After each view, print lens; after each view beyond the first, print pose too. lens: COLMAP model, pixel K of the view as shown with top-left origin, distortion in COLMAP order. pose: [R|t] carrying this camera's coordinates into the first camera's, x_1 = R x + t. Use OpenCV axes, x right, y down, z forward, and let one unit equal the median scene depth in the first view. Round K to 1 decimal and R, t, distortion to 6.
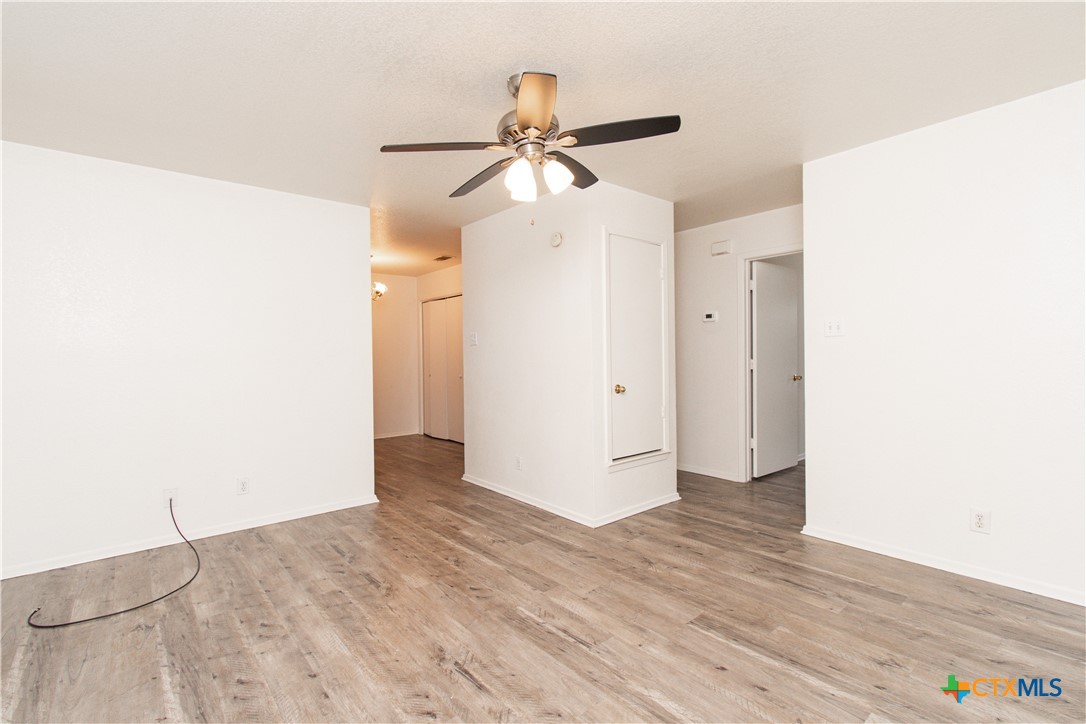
lens RADIAL K [[497.3, 0, 533.7], [0, 497.3, 359.7], [0, 0, 1]] dist [0.003522, -0.000617]
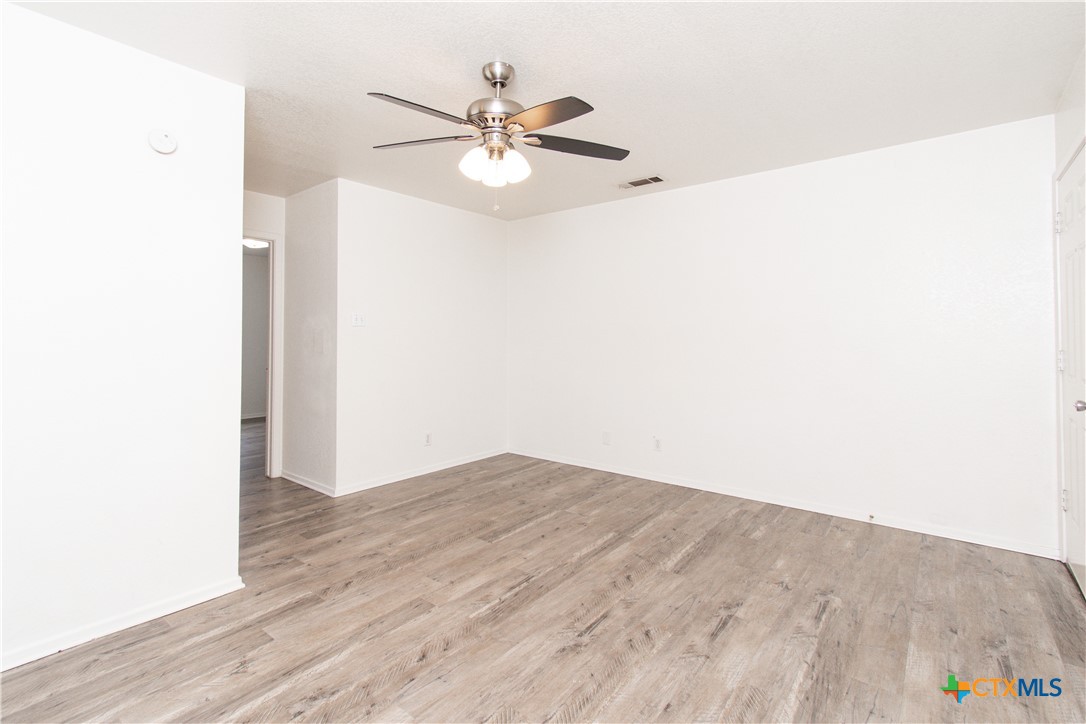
lens RADIAL K [[497.3, 0, 544.0], [0, 497.3, 360.1], [0, 0, 1]] dist [0.003522, -0.000617]
pose [[-0.207648, -0.030154, 0.977739, -0.828168], [0.011903, 0.999373, 0.033349, -0.001450], [-0.978131, 0.018563, -0.207158, 0.927737]]
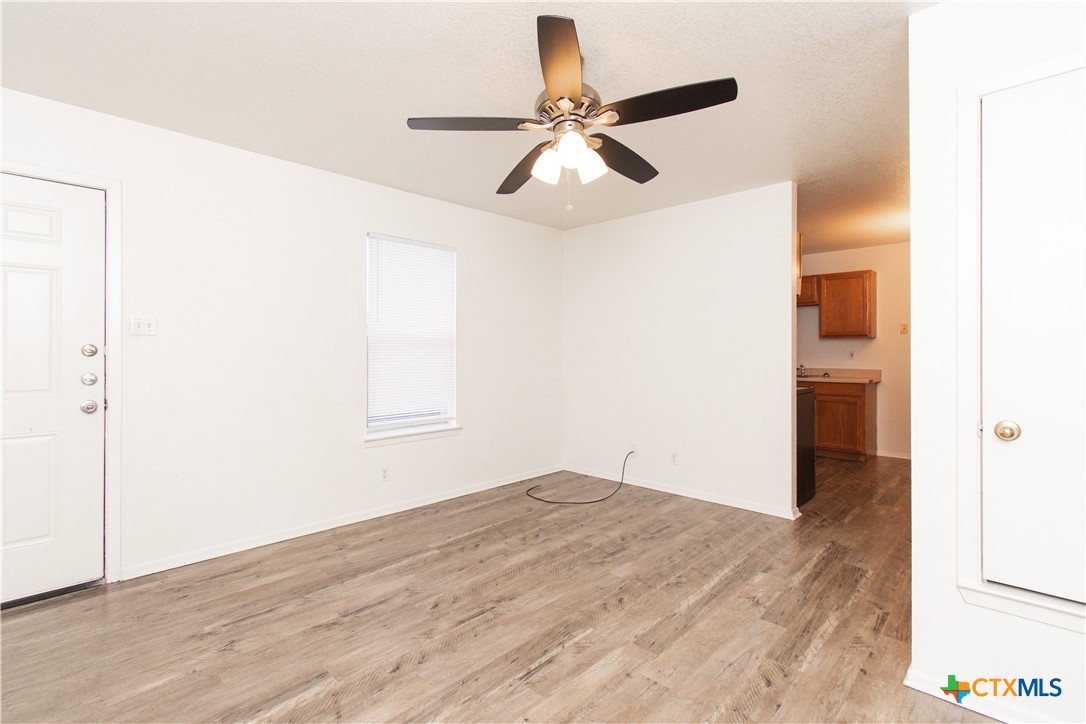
lens RADIAL K [[497.3, 0, 544.4], [0, 497.3, 356.3], [0, 0, 1]] dist [0.003522, -0.000617]
pose [[0.115955, 0.022040, -0.993010, 0.763286], [-0.011597, 0.999716, 0.020834, -0.022015], [0.993187, 0.009100, 0.116178, 0.709495]]
